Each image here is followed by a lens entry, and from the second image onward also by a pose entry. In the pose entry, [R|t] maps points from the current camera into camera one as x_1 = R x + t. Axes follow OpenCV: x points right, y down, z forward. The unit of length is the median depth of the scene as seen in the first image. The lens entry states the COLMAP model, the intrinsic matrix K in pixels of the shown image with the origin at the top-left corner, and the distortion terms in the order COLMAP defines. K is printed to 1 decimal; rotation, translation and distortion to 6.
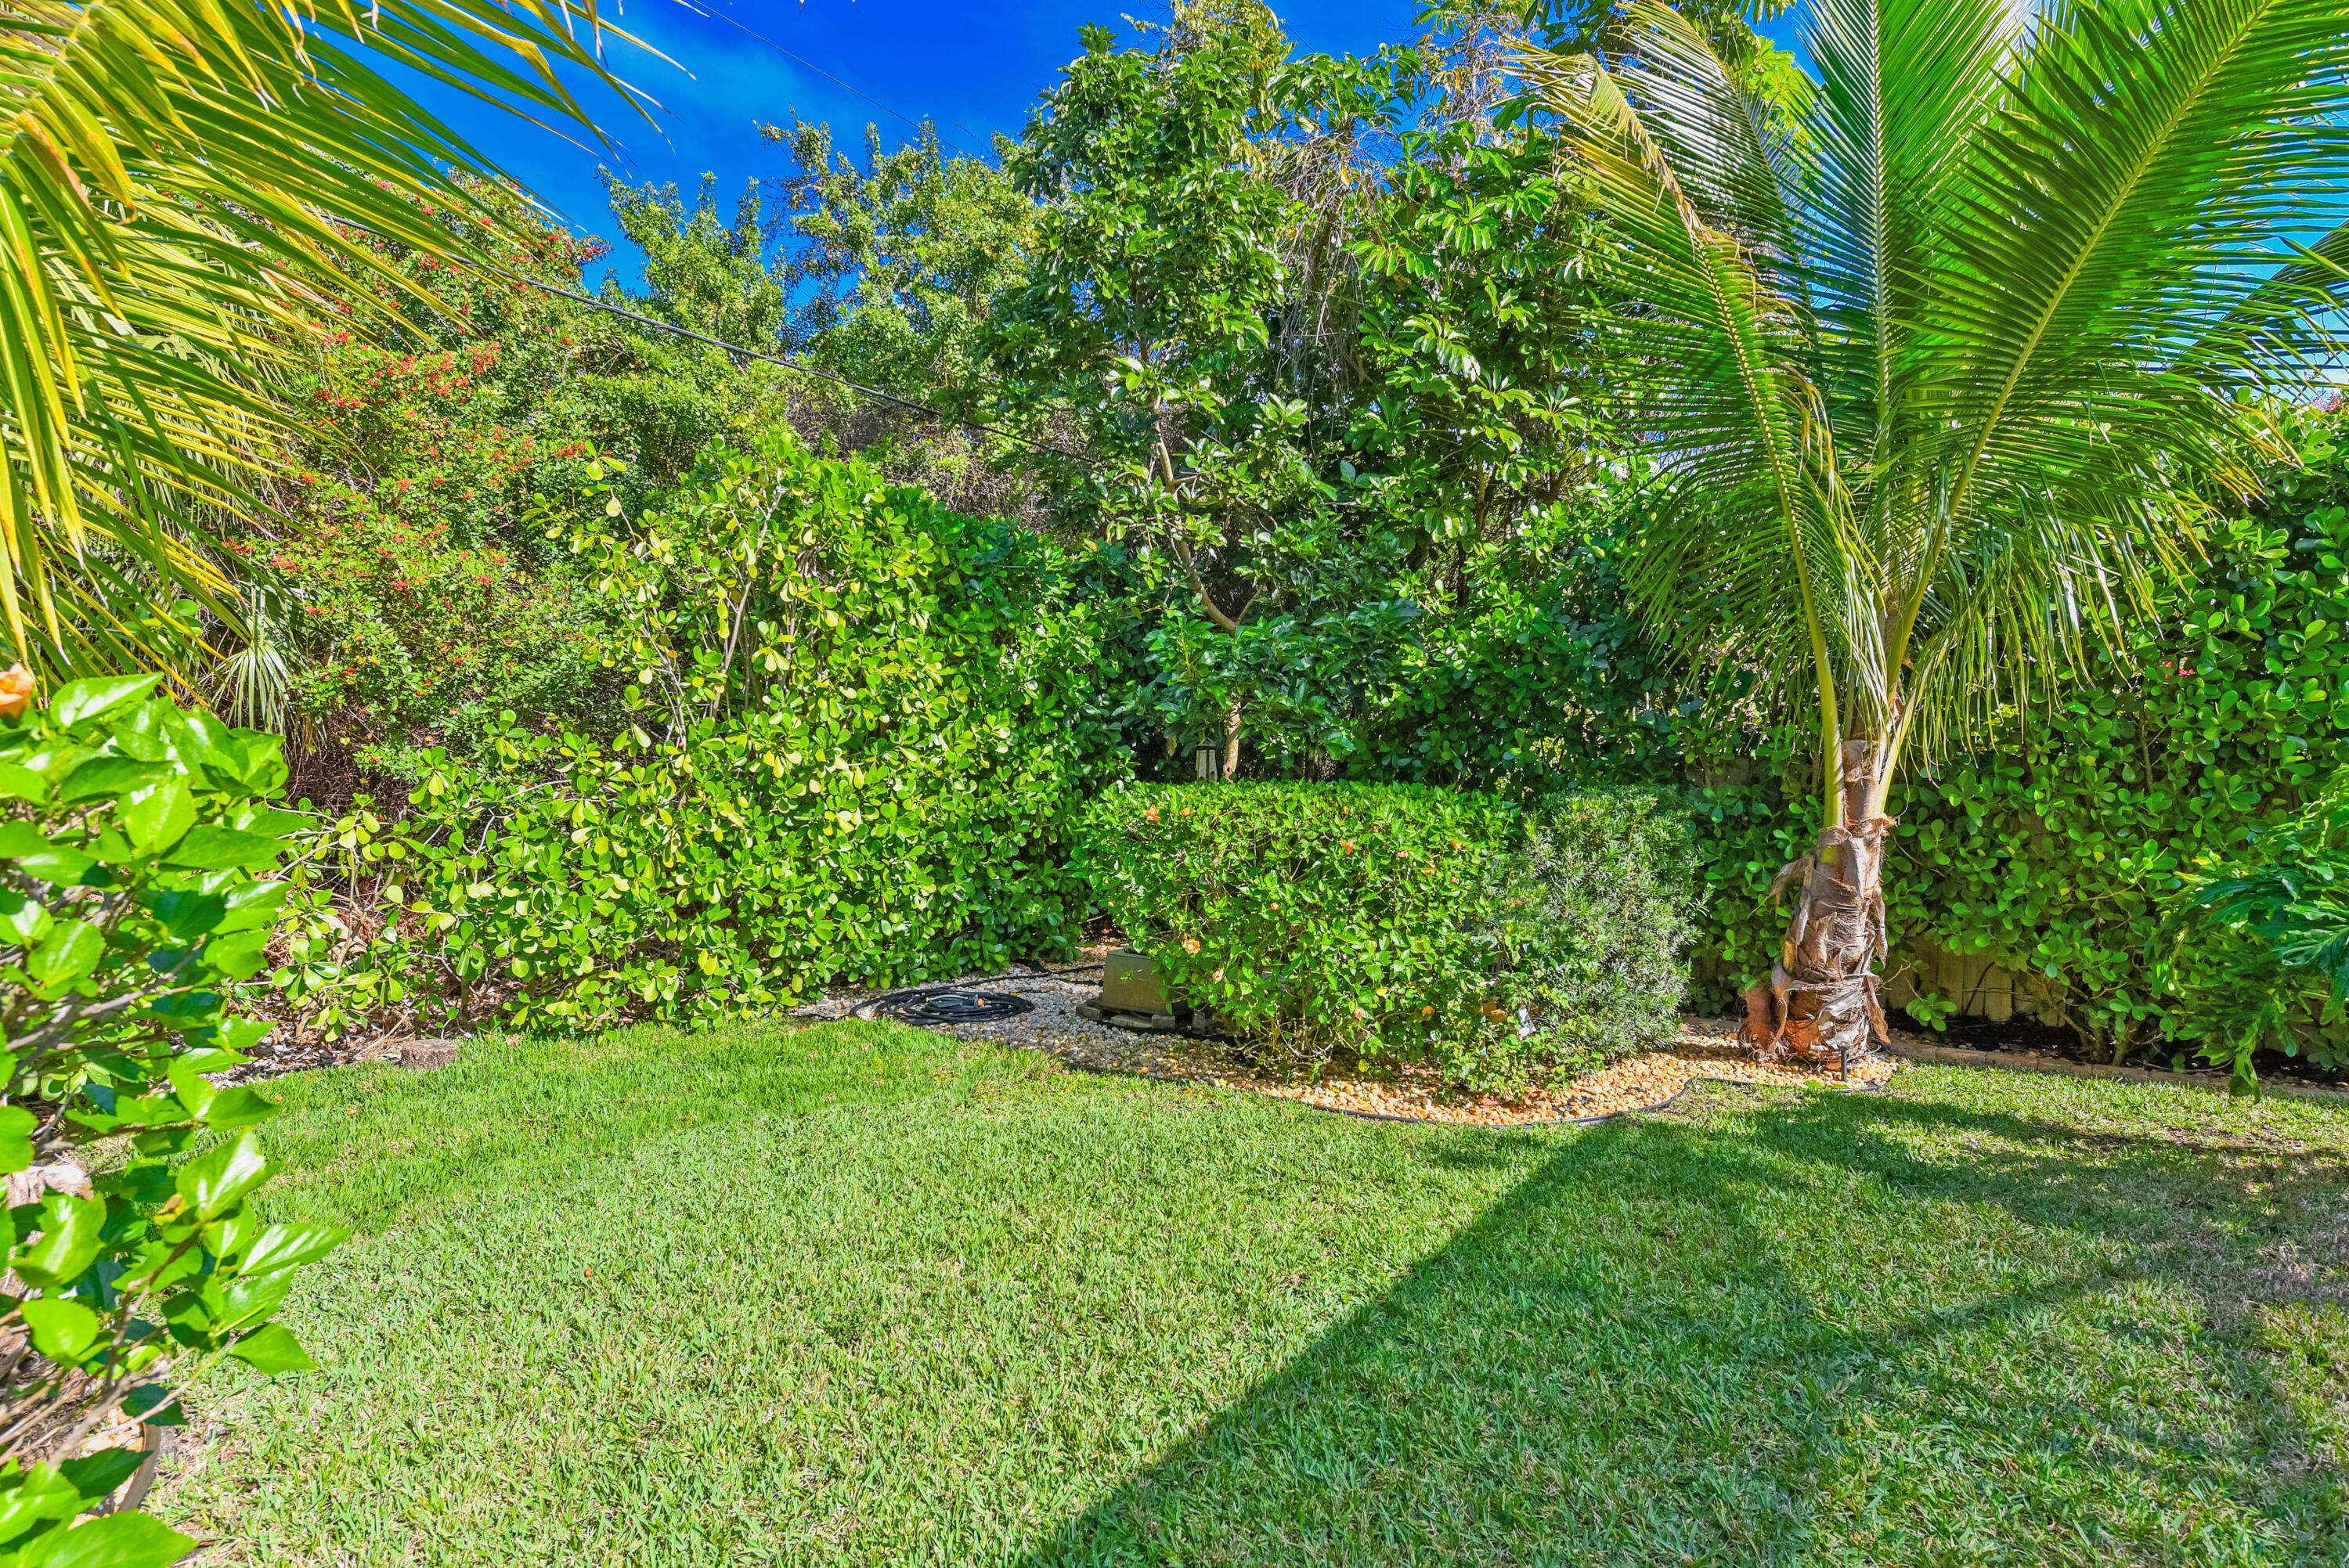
lens RADIAL K [[1221.1, 0, 1197.0], [0, 1221.1, 787.5], [0, 0, 1]] dist [0.017165, -0.000098]
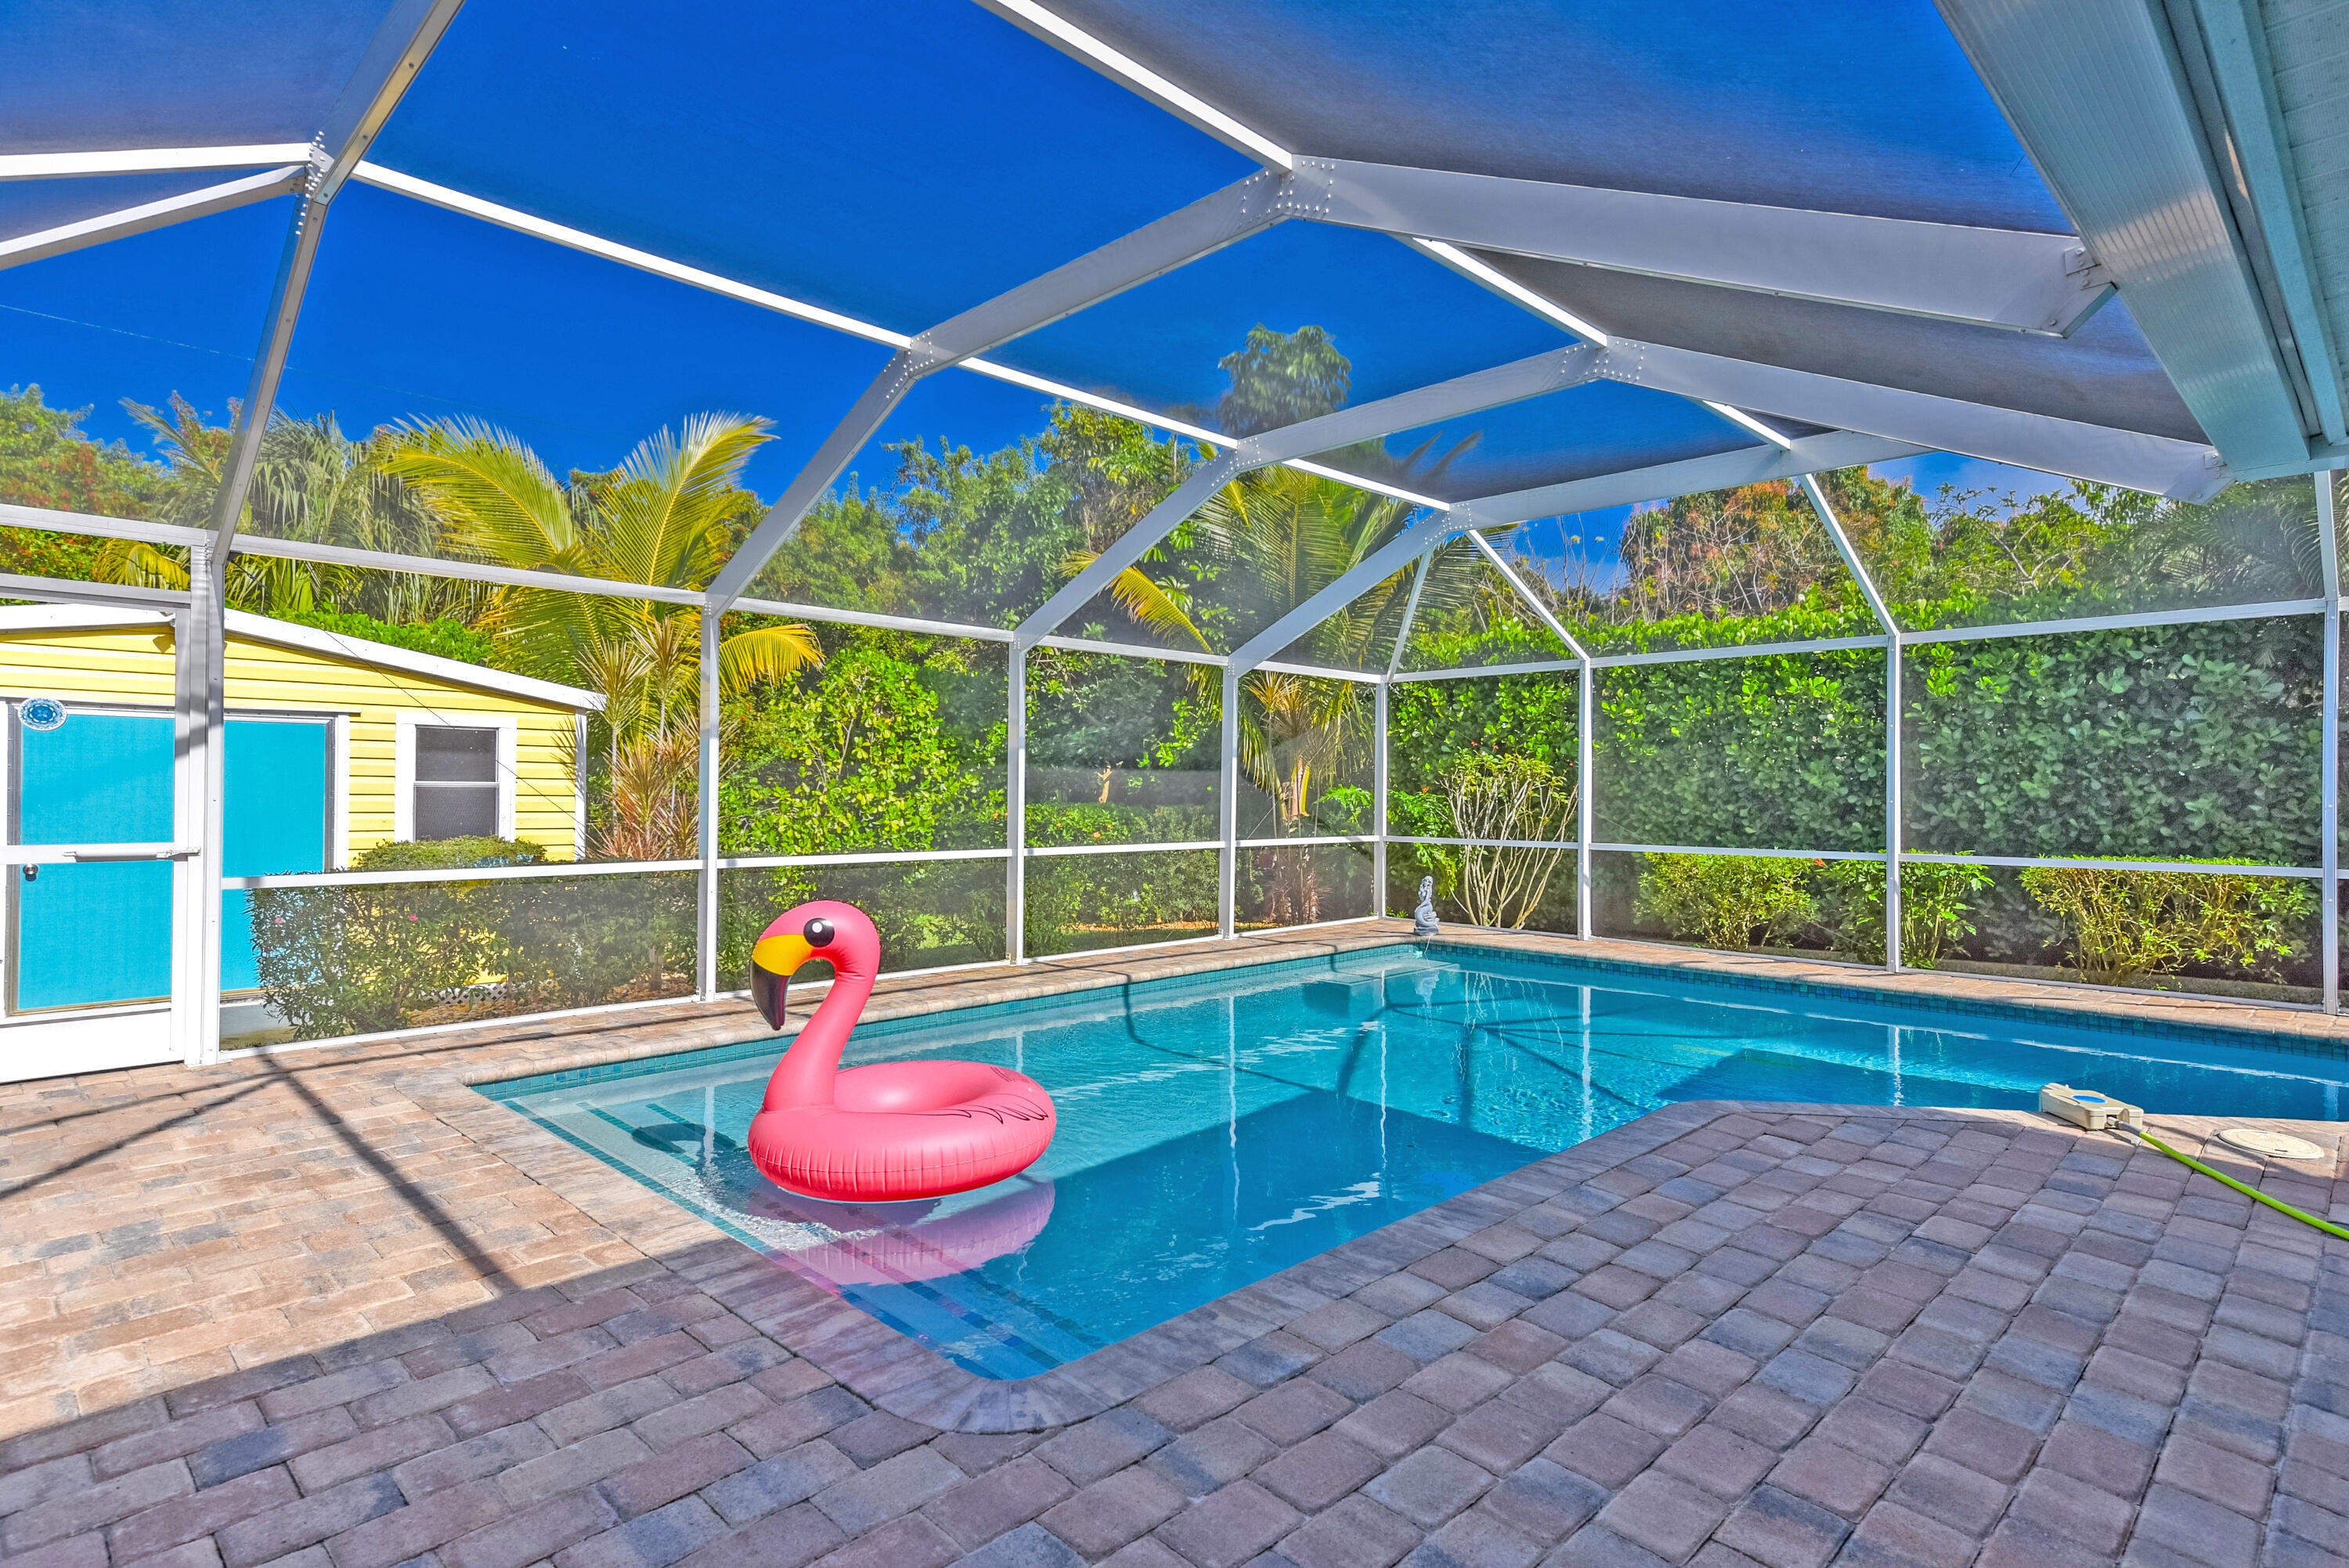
lens RADIAL K [[1219.5, 0, 1174.5], [0, 1219.5, 784.0], [0, 0, 1]] dist [0.027486, -0.000098]
pose [[0.986279, -0.015544, -0.164356, 0.581133], [0.009561, 0.999265, -0.037130, 0.041620], [0.164812, 0.035049, 0.985702, -1.106093]]
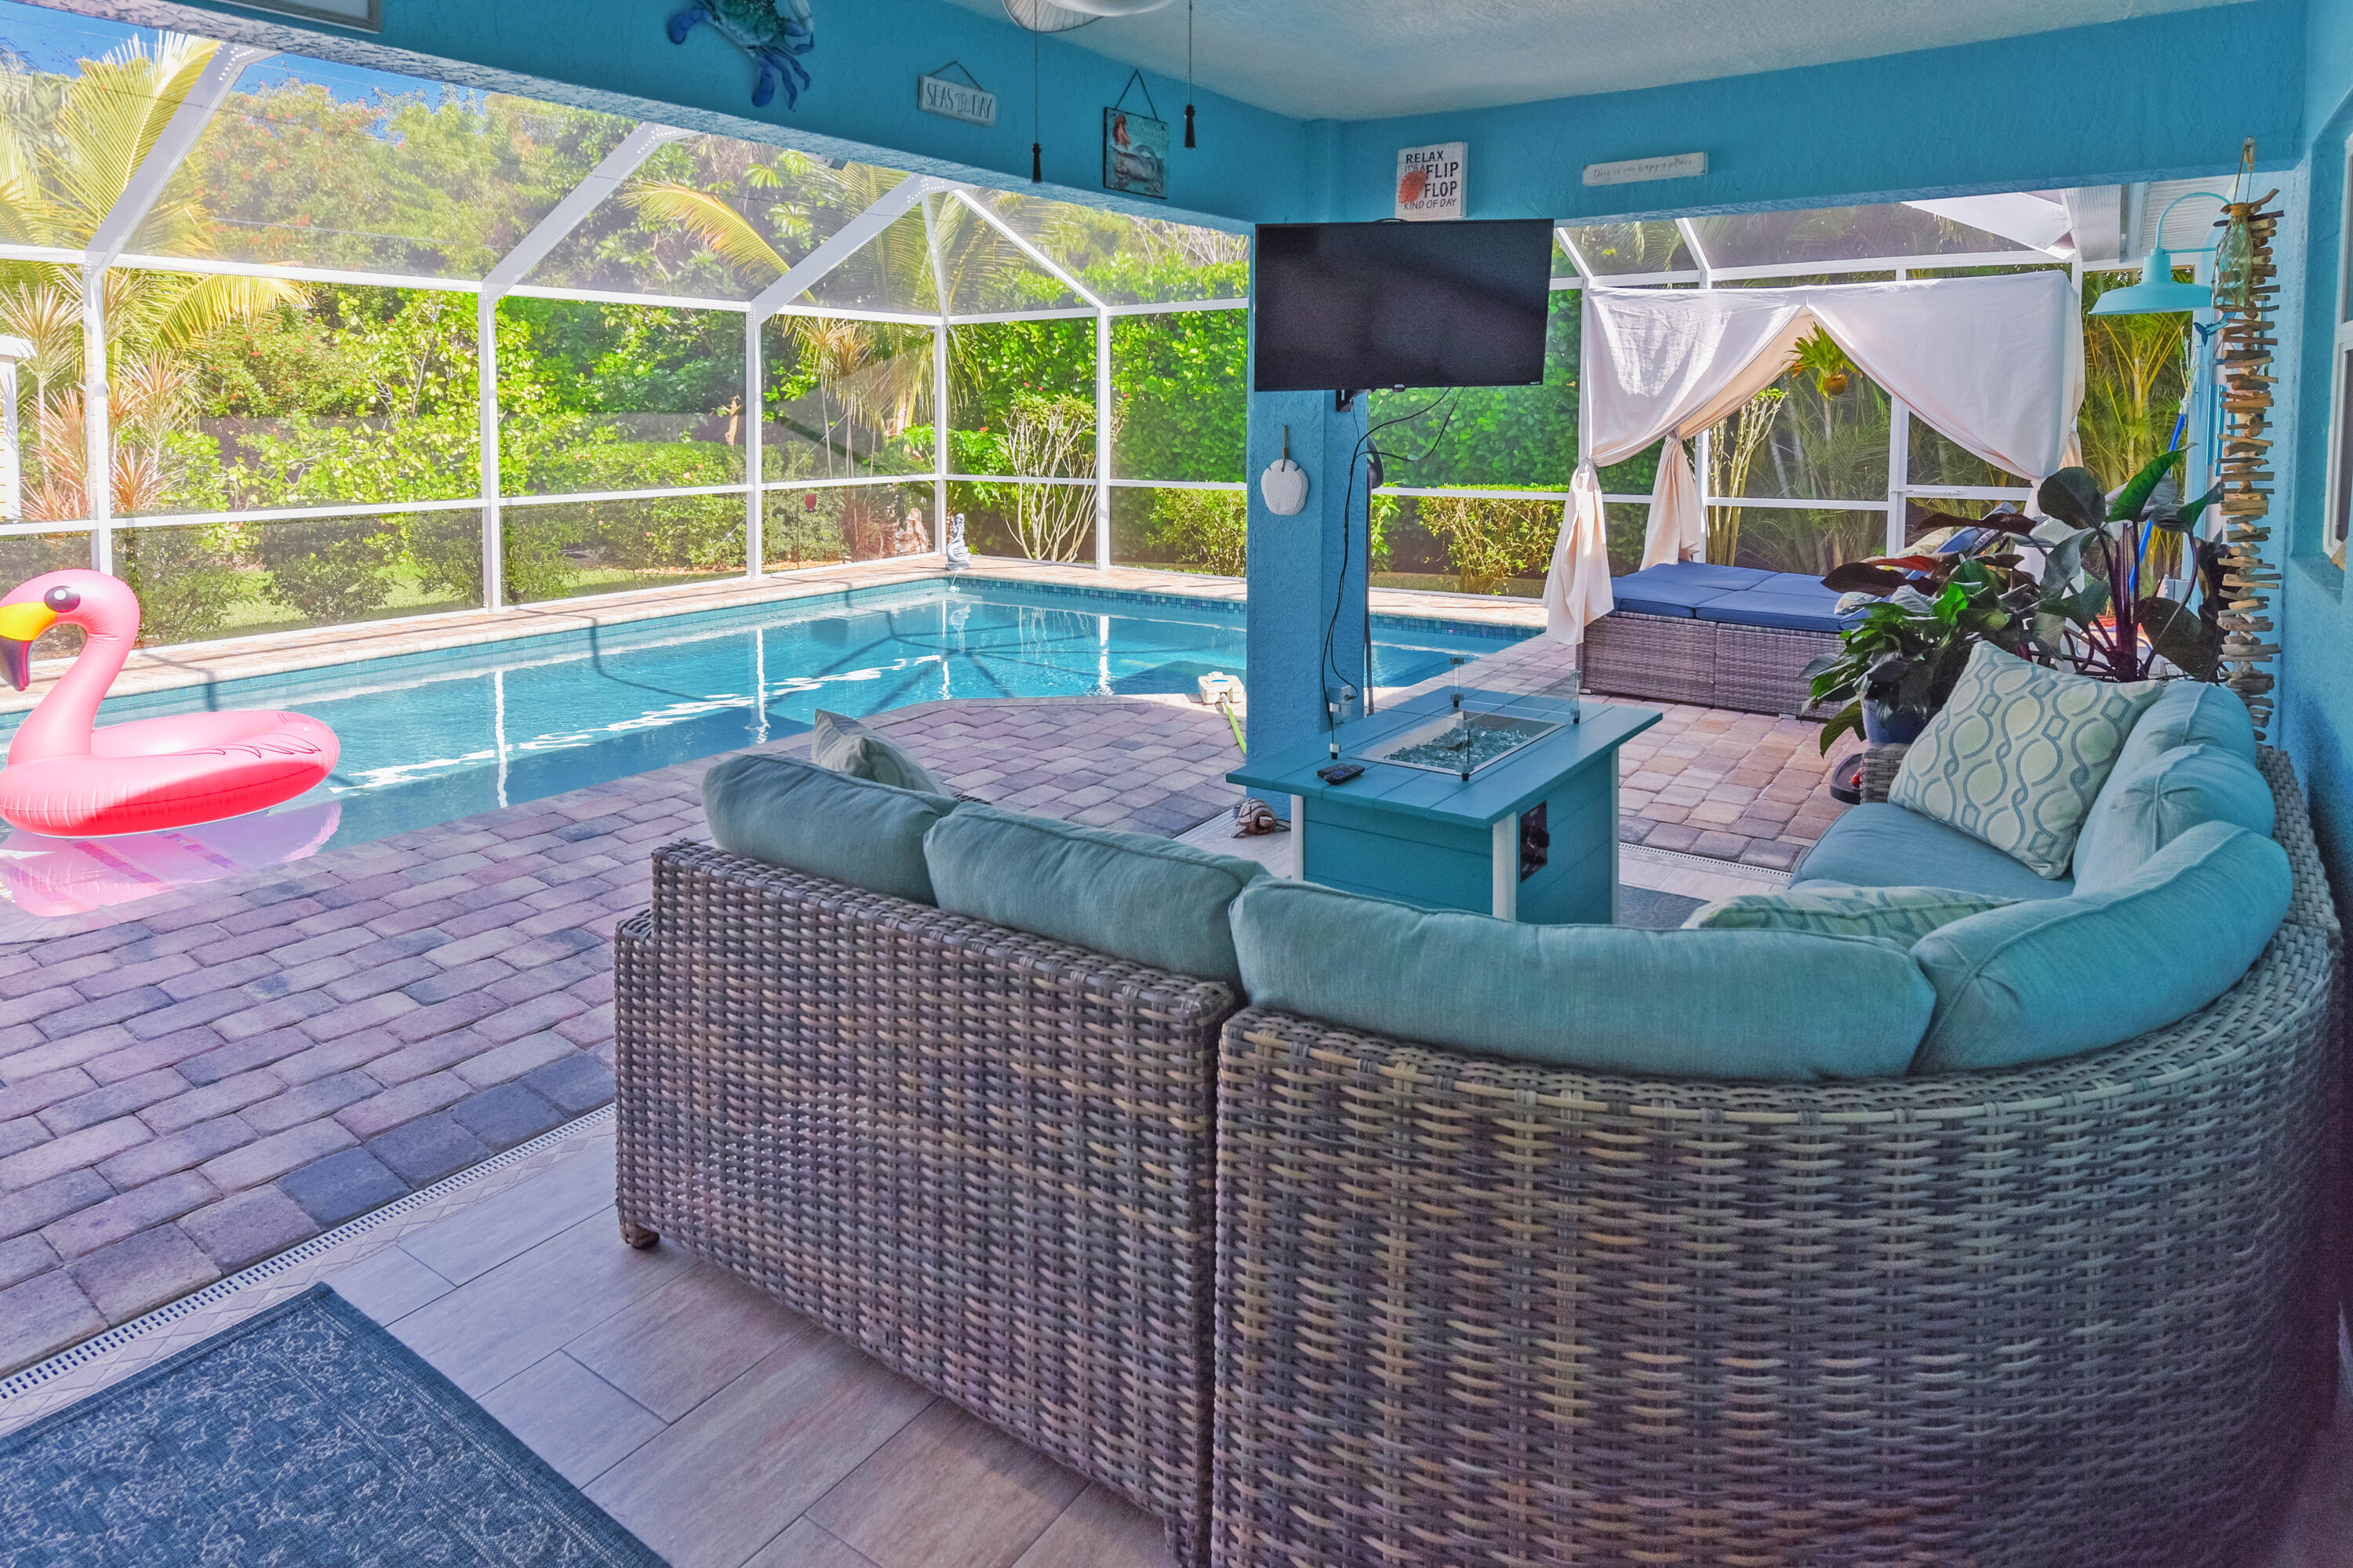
lens RADIAL K [[1336.8, 0, 1229.9], [0, 1336.8, 484.4], [0, 0, 1]] dist [0.000789, -0.000745]
pose [[0.999198, -0.025192, 0.031113, 0.902803], [0.024345, 0.999331, 0.027309, 0.027157], [-0.031781, -0.026530, 0.999143, -1.285287]]
